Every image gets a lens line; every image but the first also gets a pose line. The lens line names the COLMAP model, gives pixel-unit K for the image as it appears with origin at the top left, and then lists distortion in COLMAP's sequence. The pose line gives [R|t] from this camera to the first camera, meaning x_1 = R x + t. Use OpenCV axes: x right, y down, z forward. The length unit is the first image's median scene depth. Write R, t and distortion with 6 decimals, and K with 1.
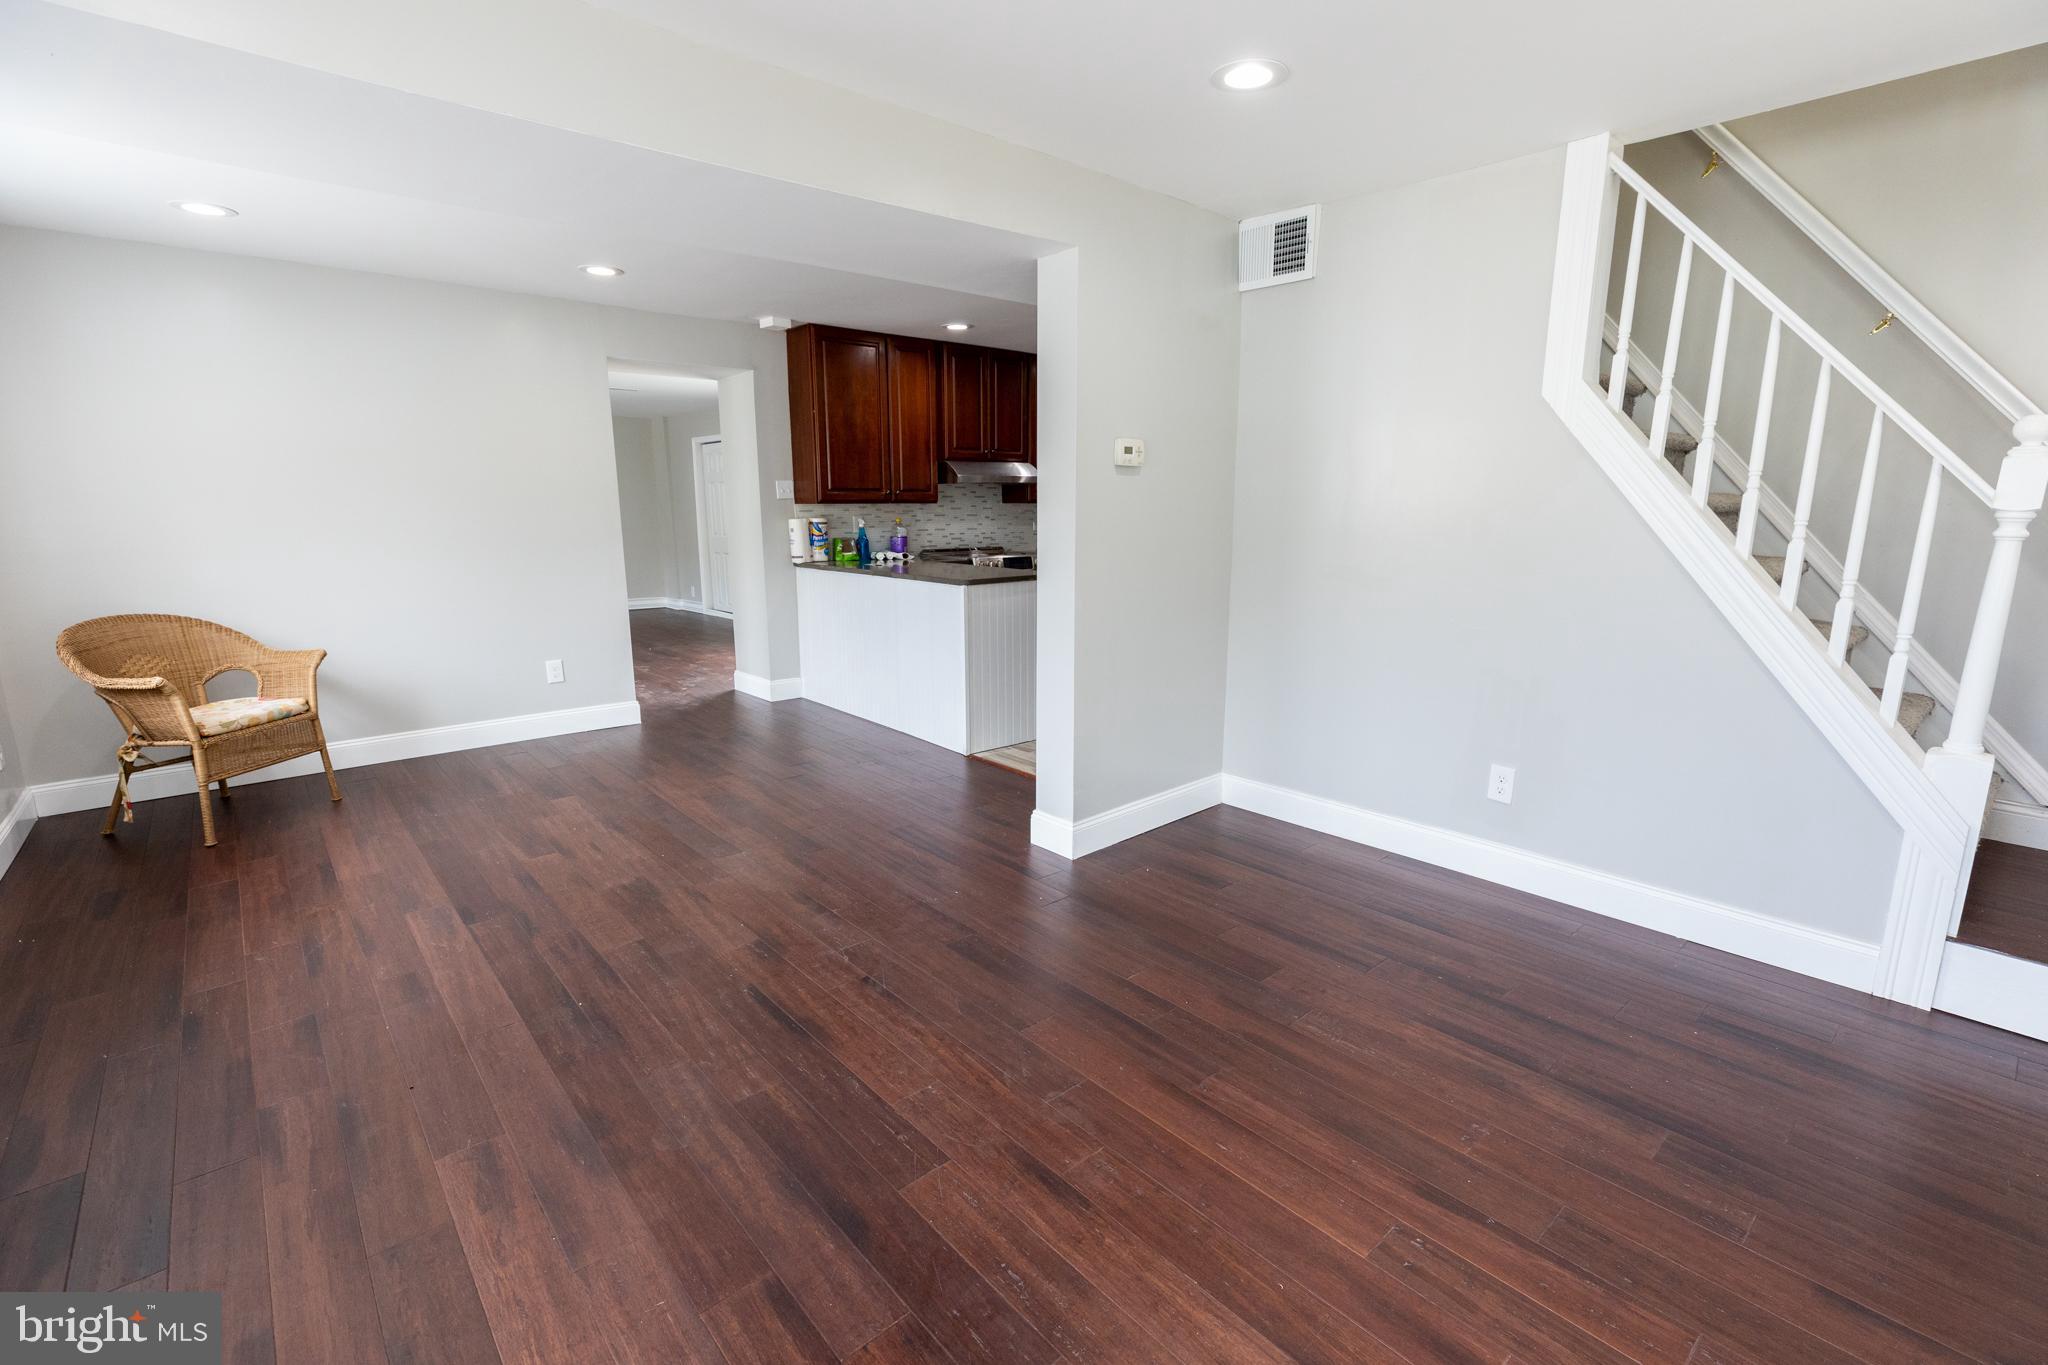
lens RADIAL K [[924.0, 0, 1021.5], [0, 924.0, 687.4], [0, 0, 1]] dist [-0.003133, -0.000373]
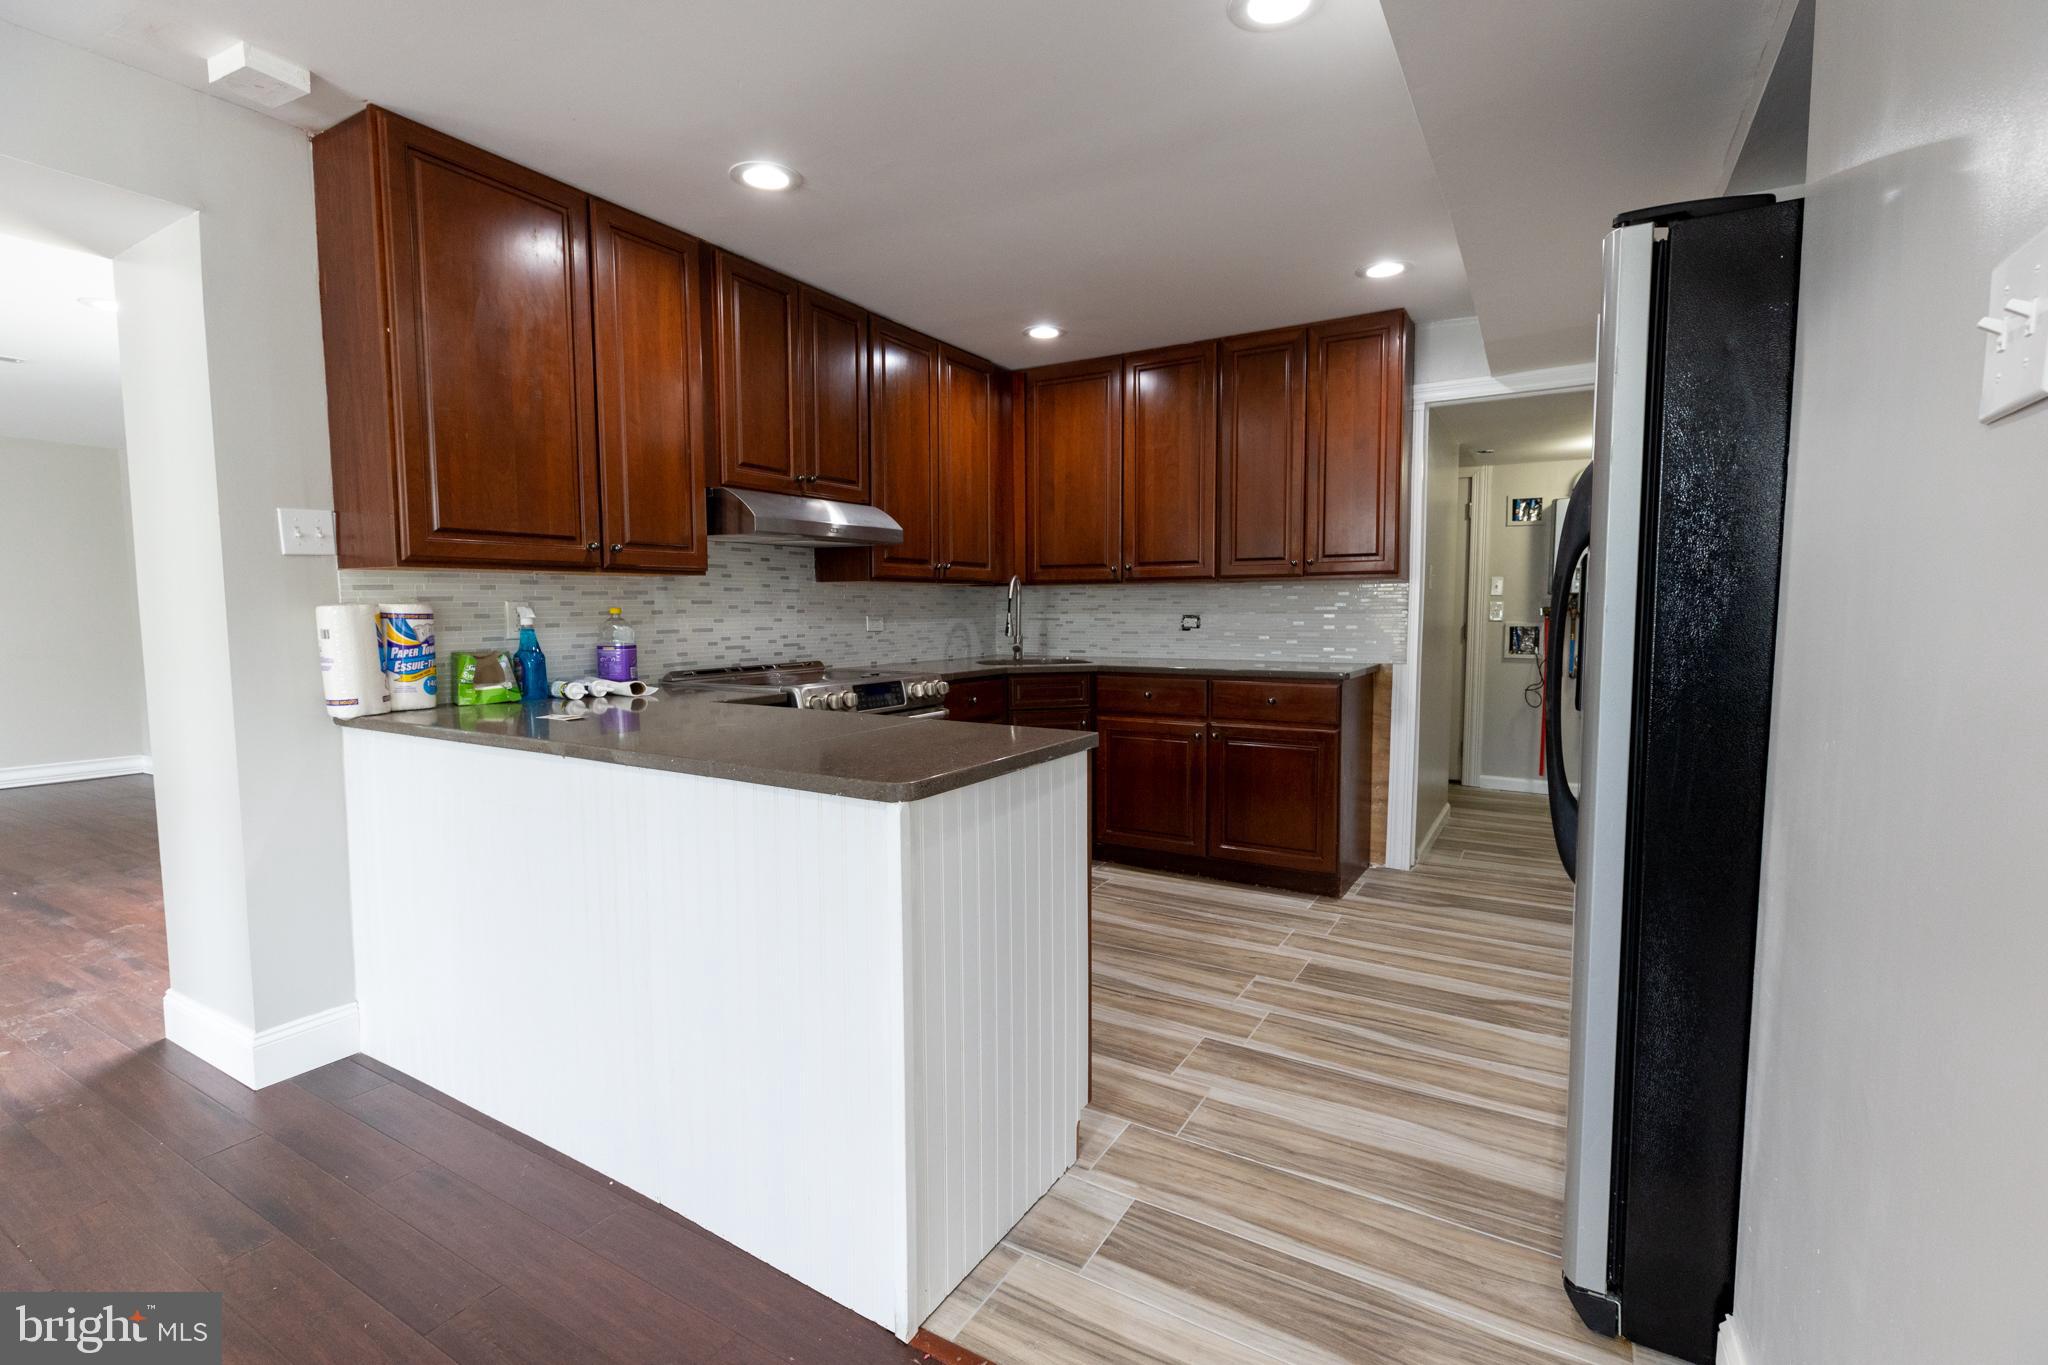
lens RADIAL K [[924.0, 0, 1027.0], [0, 924.0, 679.3], [0, 0, 1]] dist [-0.003133, -0.000373]
pose [[0.946504, -0.026306, 0.321617, -0.091462], [0.064009, 0.992172, -0.107223, -0.087692], [-0.316279, 0.122073, 0.940779, 0.525014]]
